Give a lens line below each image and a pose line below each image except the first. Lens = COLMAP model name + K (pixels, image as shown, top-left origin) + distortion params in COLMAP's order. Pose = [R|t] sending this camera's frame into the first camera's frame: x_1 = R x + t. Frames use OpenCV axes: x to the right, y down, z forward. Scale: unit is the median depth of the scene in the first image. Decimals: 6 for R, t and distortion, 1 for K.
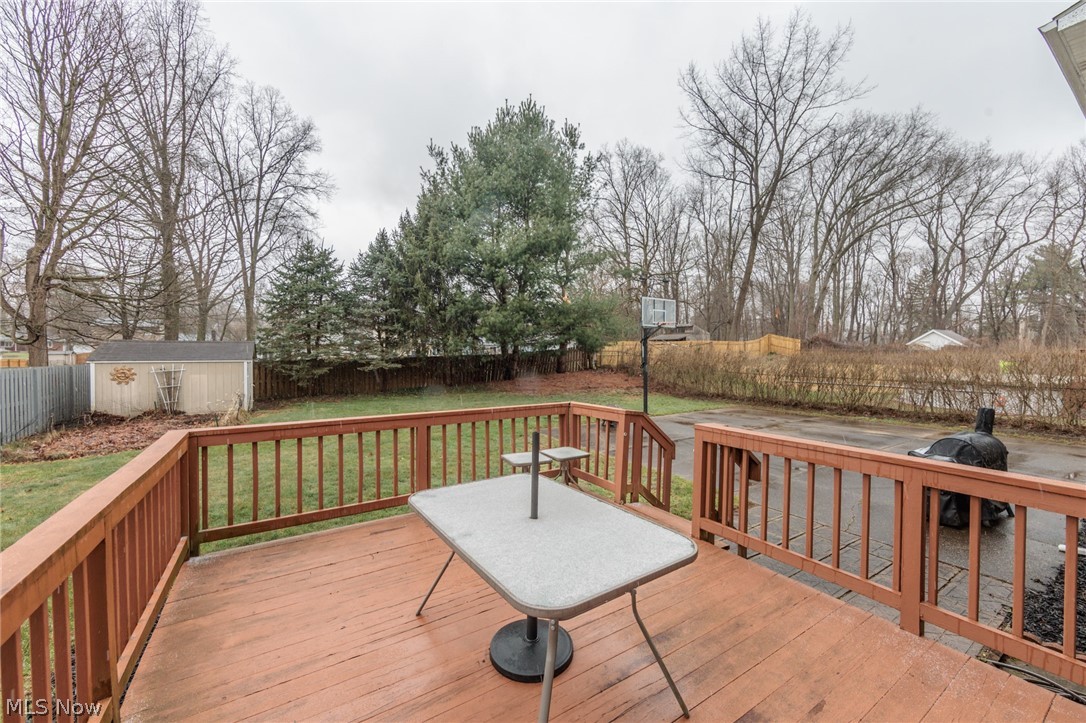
lens RADIAL K [[423.0, 0, 543.0], [0, 423.0, 361.5], [0, 0, 1]] dist [-0.000512, 0.000008]
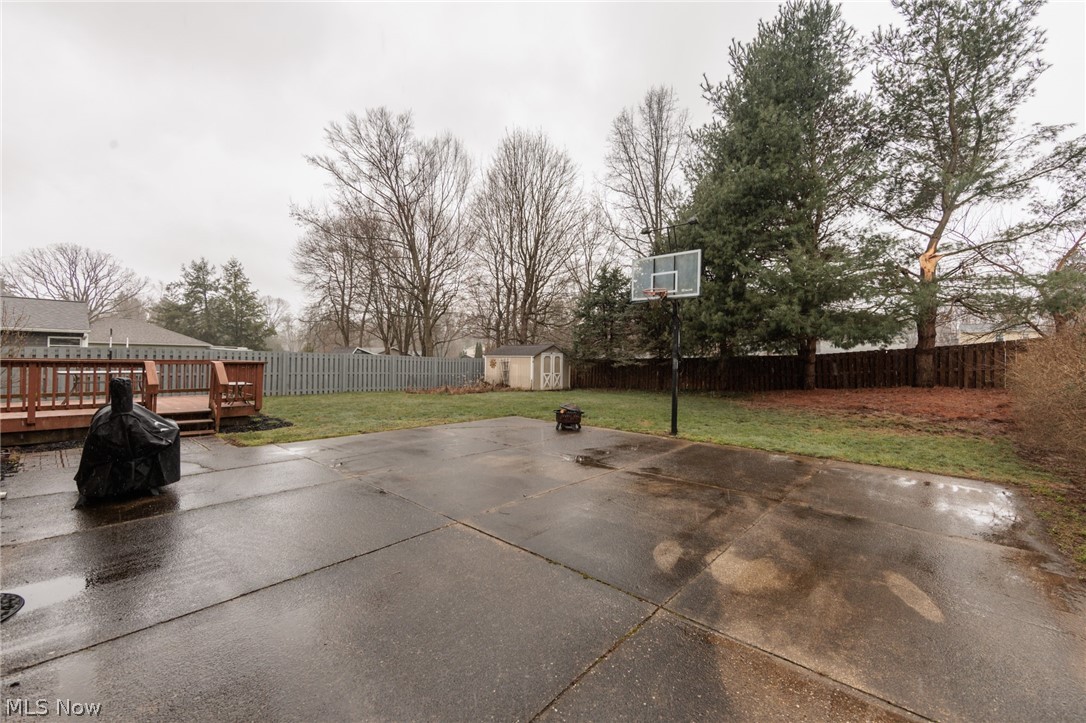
lens RADIAL K [[423.0, 0, 543.0], [0, 423.0, 361.5], [0, 0, 1]] dist [-0.000512, 0.000008]
pose [[0.262421, 0.005494, -0.964938, 0.826457], [-0.036078, 0.999340, -0.004121, 0.023034], [0.964279, 0.035894, 0.262446, 0.670295]]
